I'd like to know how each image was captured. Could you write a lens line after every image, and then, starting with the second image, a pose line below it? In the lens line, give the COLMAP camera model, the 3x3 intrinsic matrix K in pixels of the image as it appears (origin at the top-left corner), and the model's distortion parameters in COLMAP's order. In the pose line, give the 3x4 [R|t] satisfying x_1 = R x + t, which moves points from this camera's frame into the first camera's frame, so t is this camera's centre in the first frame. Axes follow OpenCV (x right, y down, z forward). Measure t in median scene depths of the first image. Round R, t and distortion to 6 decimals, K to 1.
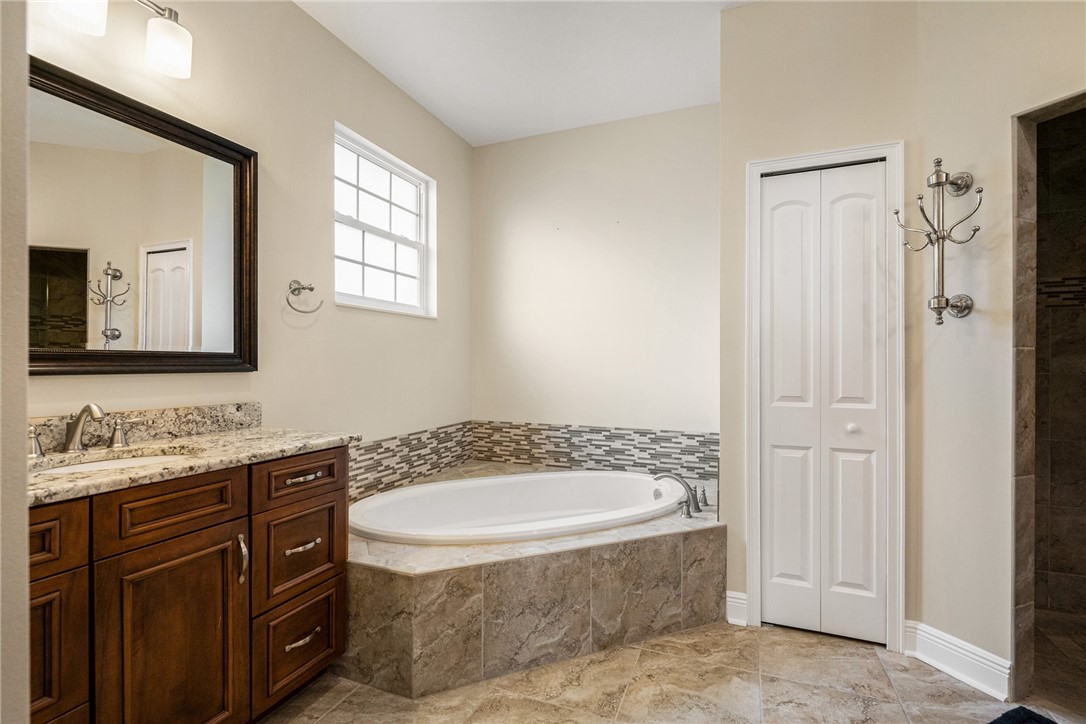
lens RADIAL K [[507.2, 0, 539.3], [0, 507.2, 364.6], [0, 0, 1]] dist [0.001313, 0.000062]
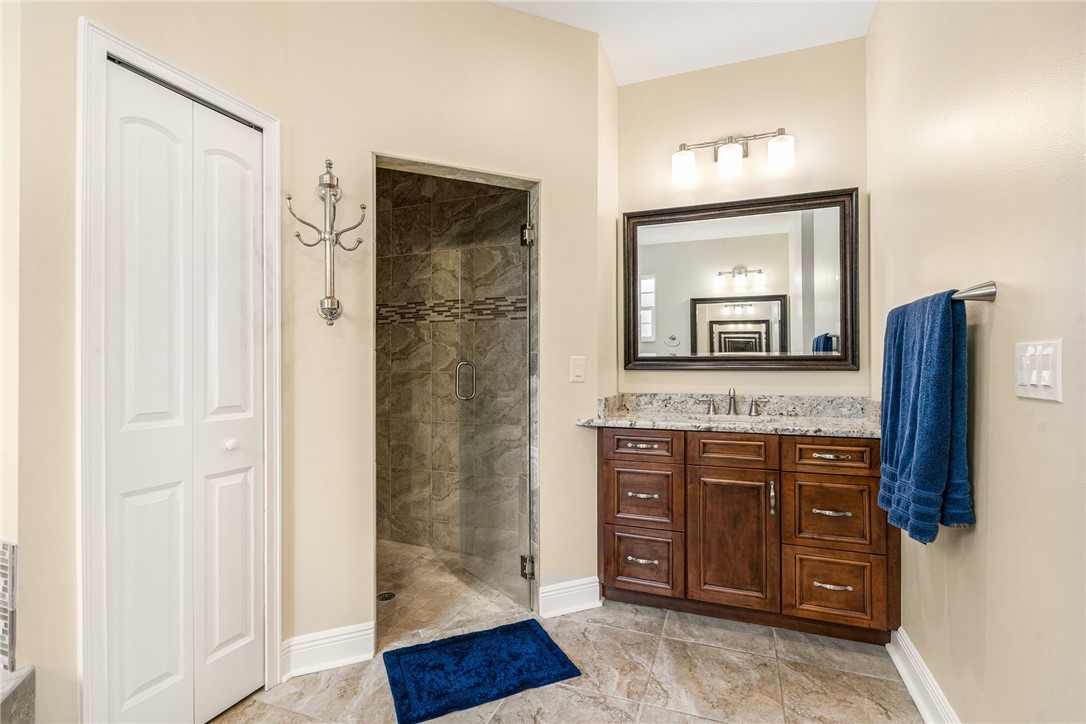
lens RADIAL K [[507.2, 0, 541.6], [0, 507.2, 360.5], [0, 0, 1]] dist [0.001313, 0.000062]
pose [[-0.033923, 0.004382, 0.999415, -0.207388], [-0.000667, 0.999990, -0.004408, -0.004590], [-0.999424, -0.000816, -0.033920, 0.550469]]
